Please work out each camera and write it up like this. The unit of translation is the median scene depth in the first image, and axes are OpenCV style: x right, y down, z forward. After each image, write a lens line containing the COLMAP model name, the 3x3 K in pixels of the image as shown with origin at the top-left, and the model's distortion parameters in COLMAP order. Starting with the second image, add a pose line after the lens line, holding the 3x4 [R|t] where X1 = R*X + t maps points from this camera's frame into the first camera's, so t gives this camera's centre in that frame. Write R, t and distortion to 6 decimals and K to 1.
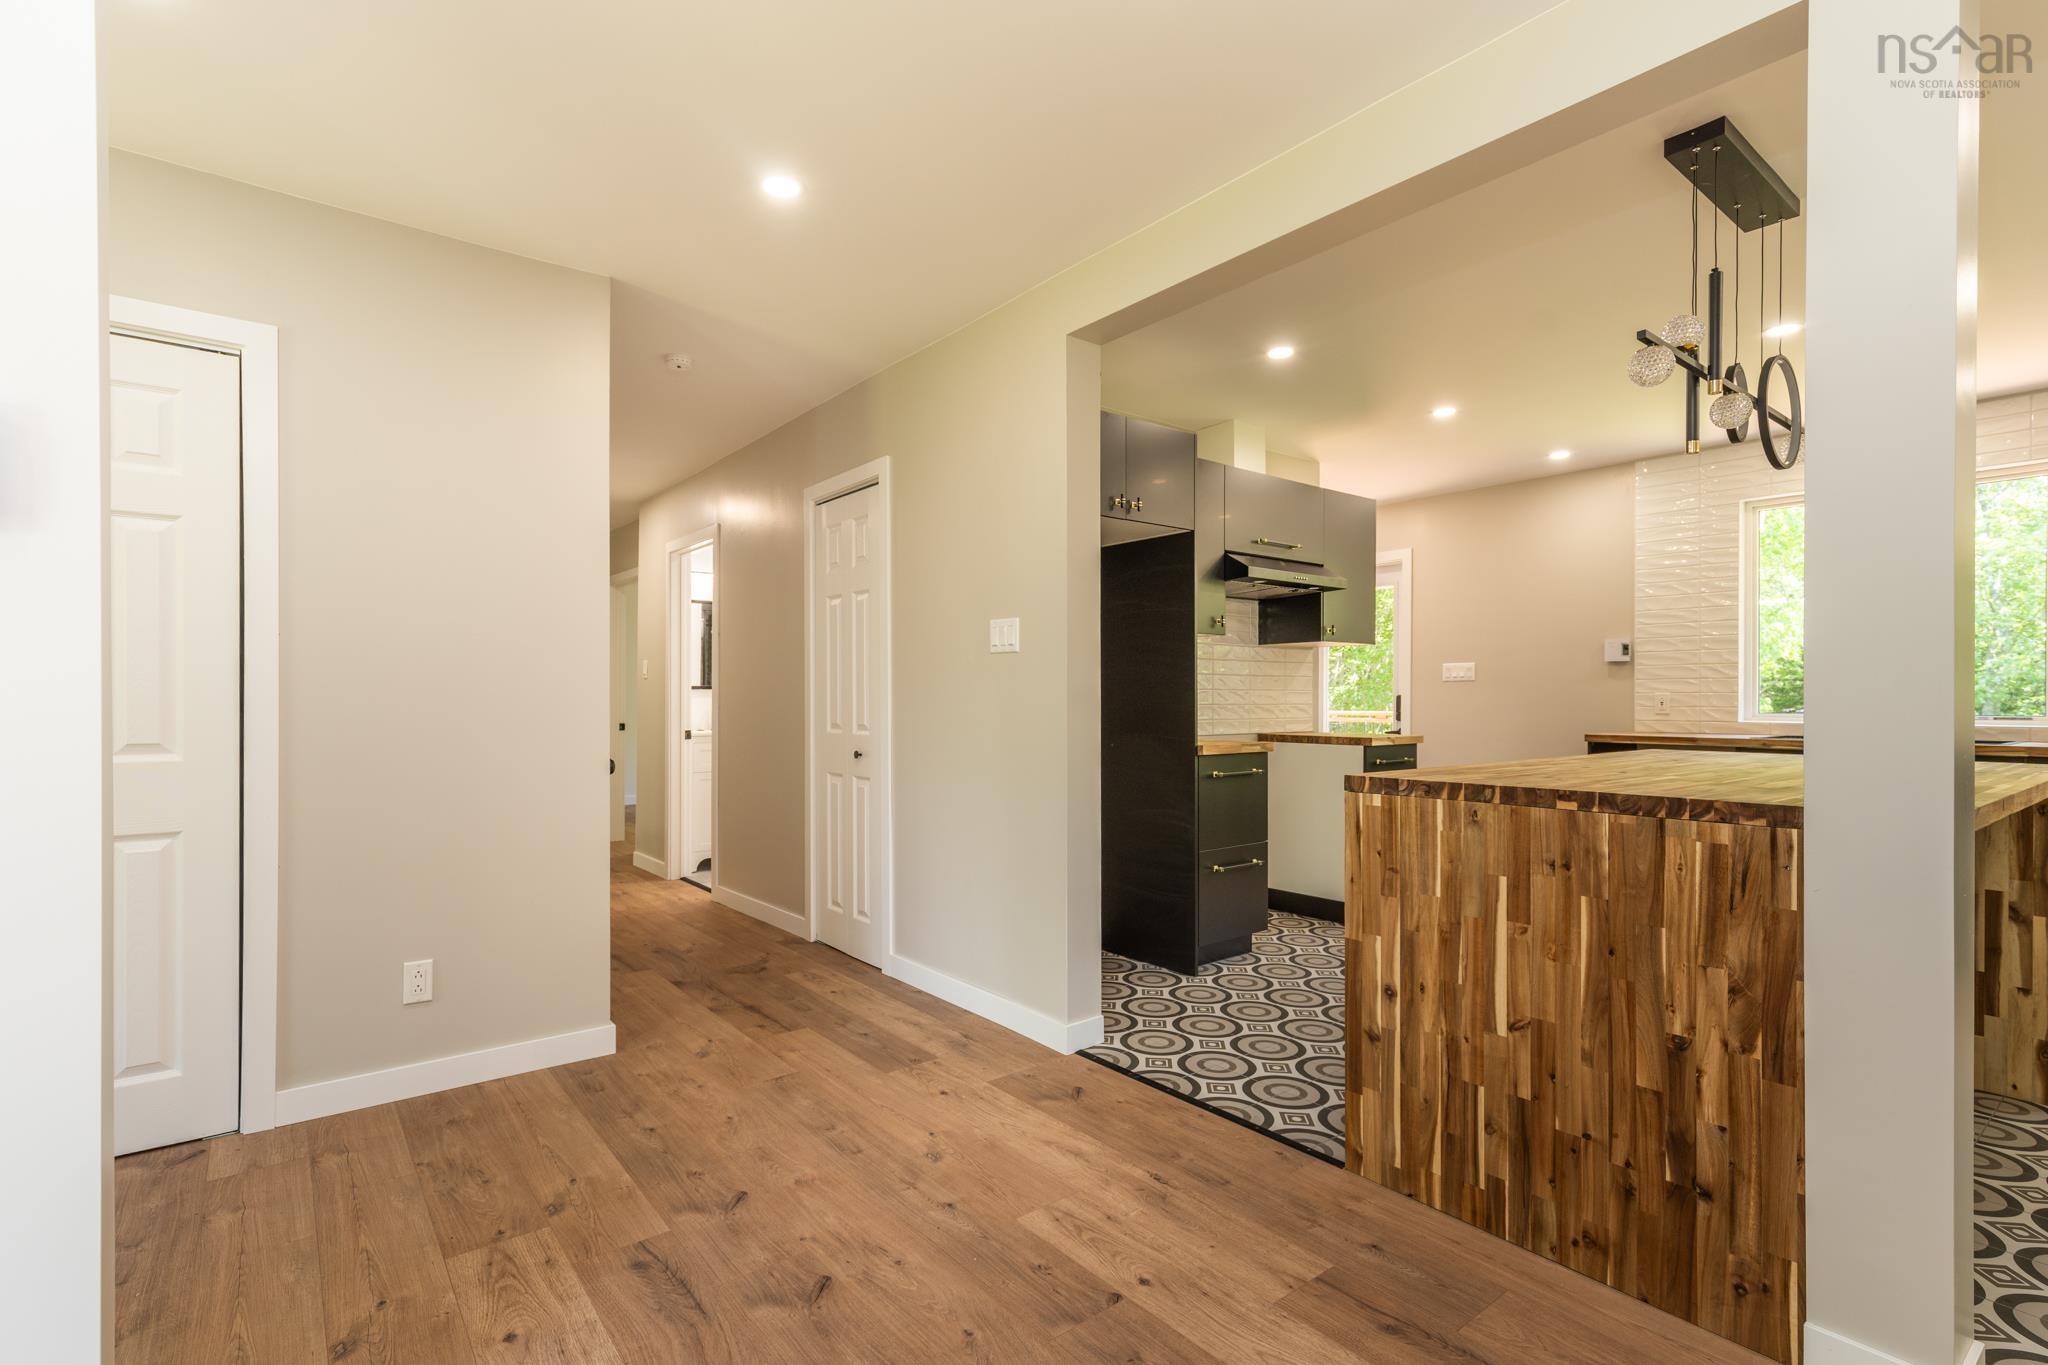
lens RADIAL K [[936.5, 0, 1015.7], [0, 936.5, 694.7], [0, 0, 1]] dist [0.008699, -0.002060]
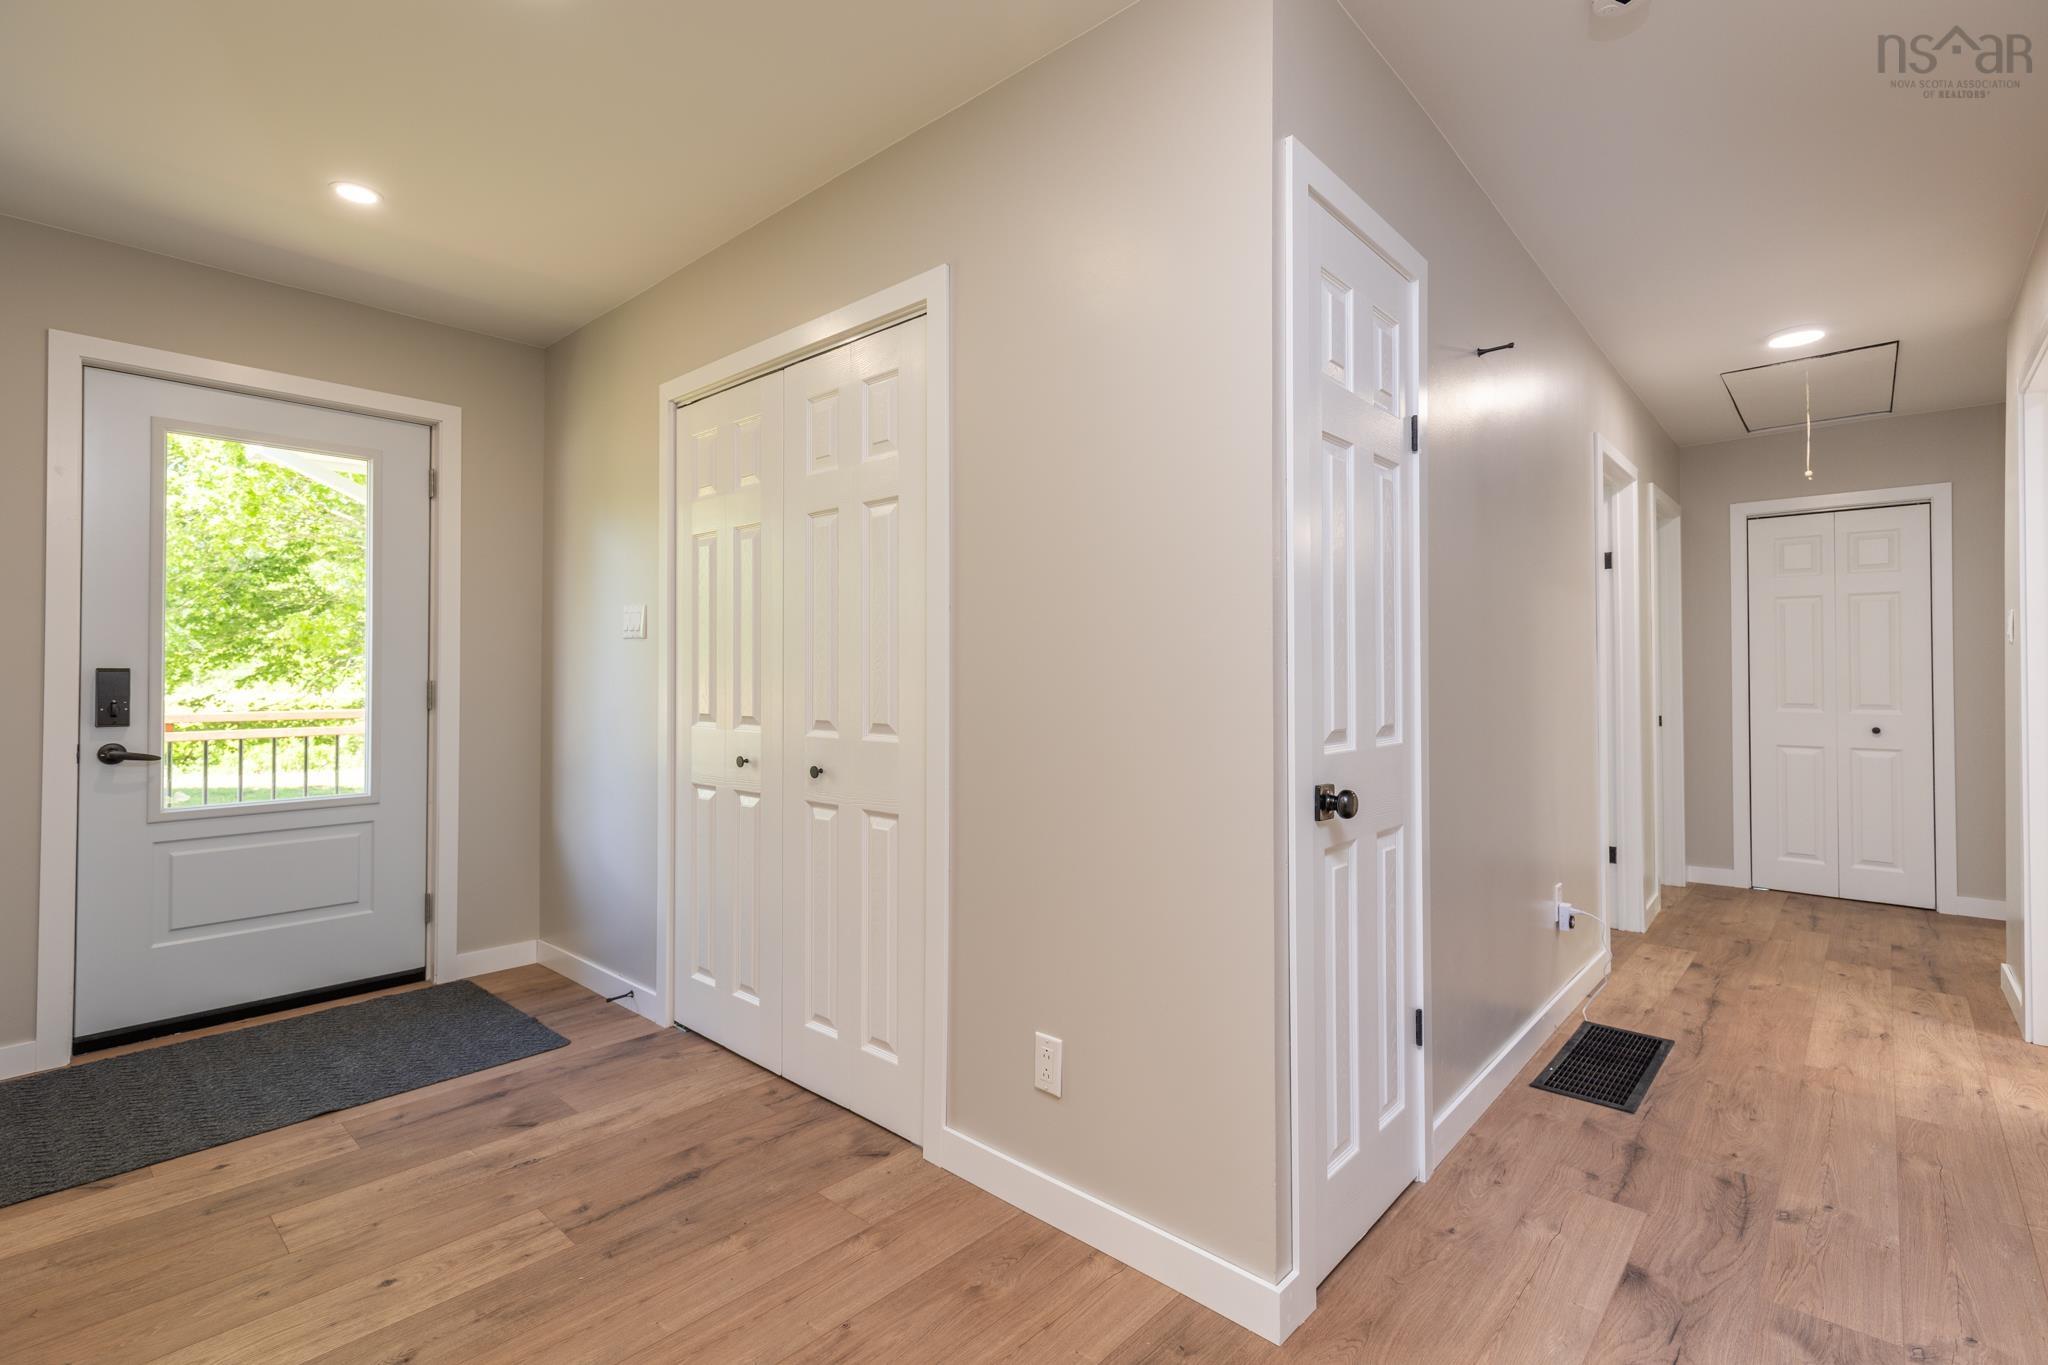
lens RADIAL K [[936.5, 0, 1029.3], [0, 936.5, 662.2], [0, 0, 1]] dist [0.008699, -0.002060]
pose [[0.166604, -0.018286, -0.985854, 0.081460], [0.005021, 0.999831, -0.017697, 0.003432], [0.986011, -0.002001, 0.166668, 0.771130]]
